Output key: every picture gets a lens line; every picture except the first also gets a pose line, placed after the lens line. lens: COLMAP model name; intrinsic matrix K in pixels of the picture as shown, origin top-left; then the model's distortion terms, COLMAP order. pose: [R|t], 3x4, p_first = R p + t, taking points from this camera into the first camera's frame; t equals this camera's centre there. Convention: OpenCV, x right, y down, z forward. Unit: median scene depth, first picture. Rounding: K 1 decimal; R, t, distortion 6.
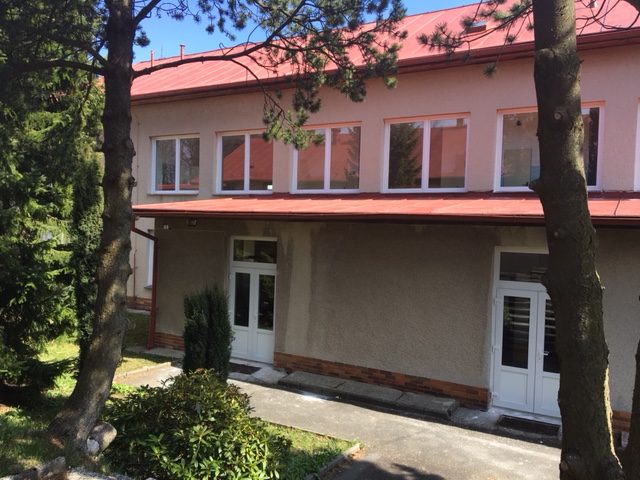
lens RADIAL K [[551.3, 0, 320.0], [0, 551.3, 240.0], [0, 0, 1]] dist [0.089854, -0.062014]
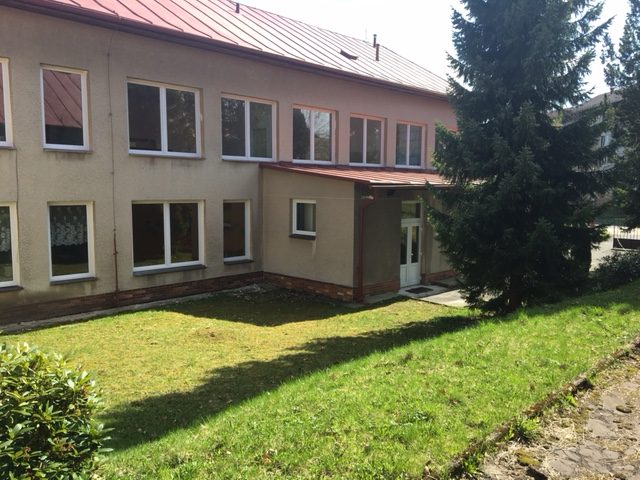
lens RADIAL K [[517.4, 0, 320.0], [0, 517.4, 240.0], [0, 0, 1]] dist [0.074540, -0.100168]
pose [[0.329308, -0.115152, 0.937175, -3.077507], [0.027054, 0.993279, 0.112539, -0.126030], [-0.943835, -0.011705, 0.330210, 1.695308]]
